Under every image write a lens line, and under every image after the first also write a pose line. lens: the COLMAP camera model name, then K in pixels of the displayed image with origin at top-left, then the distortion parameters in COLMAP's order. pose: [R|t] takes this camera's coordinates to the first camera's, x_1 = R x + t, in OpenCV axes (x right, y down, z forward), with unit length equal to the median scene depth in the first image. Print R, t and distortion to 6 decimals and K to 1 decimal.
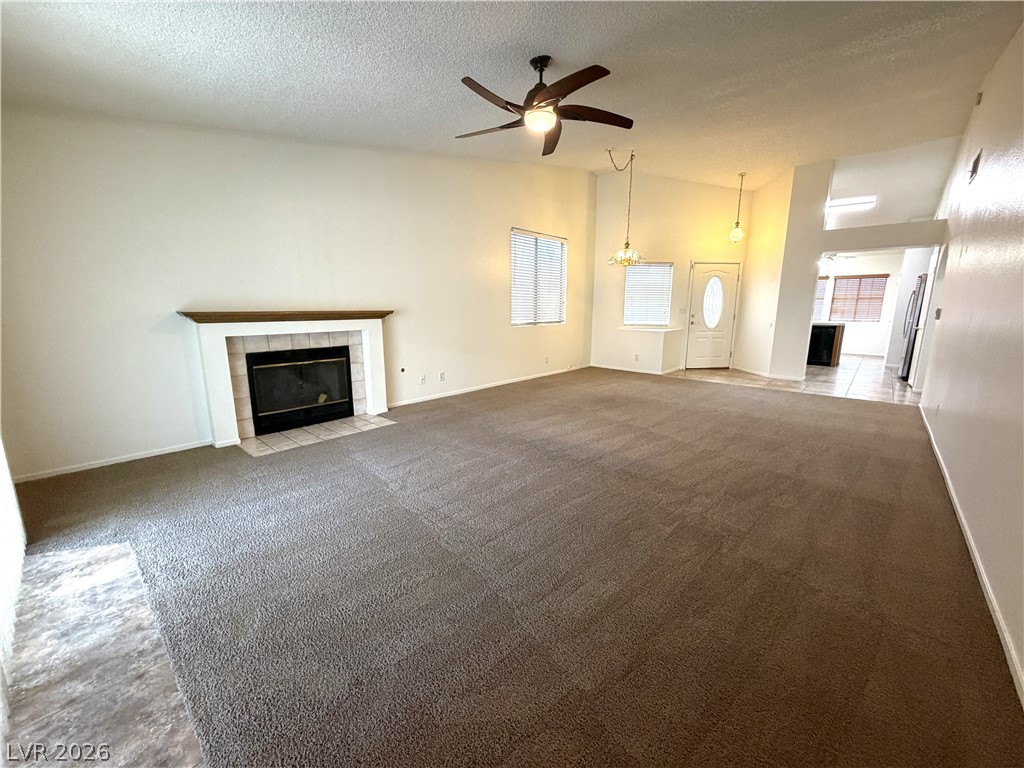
lens RADIAL K [[409.3, 0, 510.1], [0, 409.3, 384.3], [0, 0, 1]] dist [-0.000139, -0.000136]
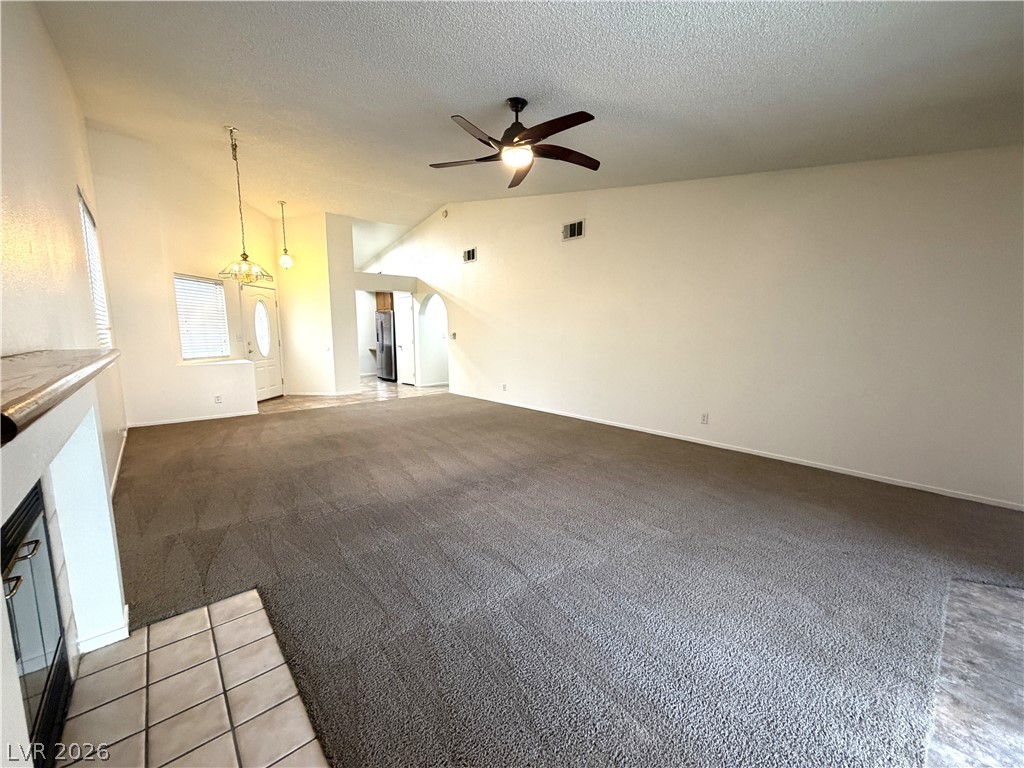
lens RADIAL K [[409.3, 0, 510.1], [0, 409.3, 384.3], [0, 0, 1]] dist [-0.000139, -0.000136]
pose [[0.124029, -0.132024, 0.983456, -0.887967], [0.192051, 0.975563, 0.106744, -0.166355], [-0.973516, 0.175634, 0.146353, 0.832017]]
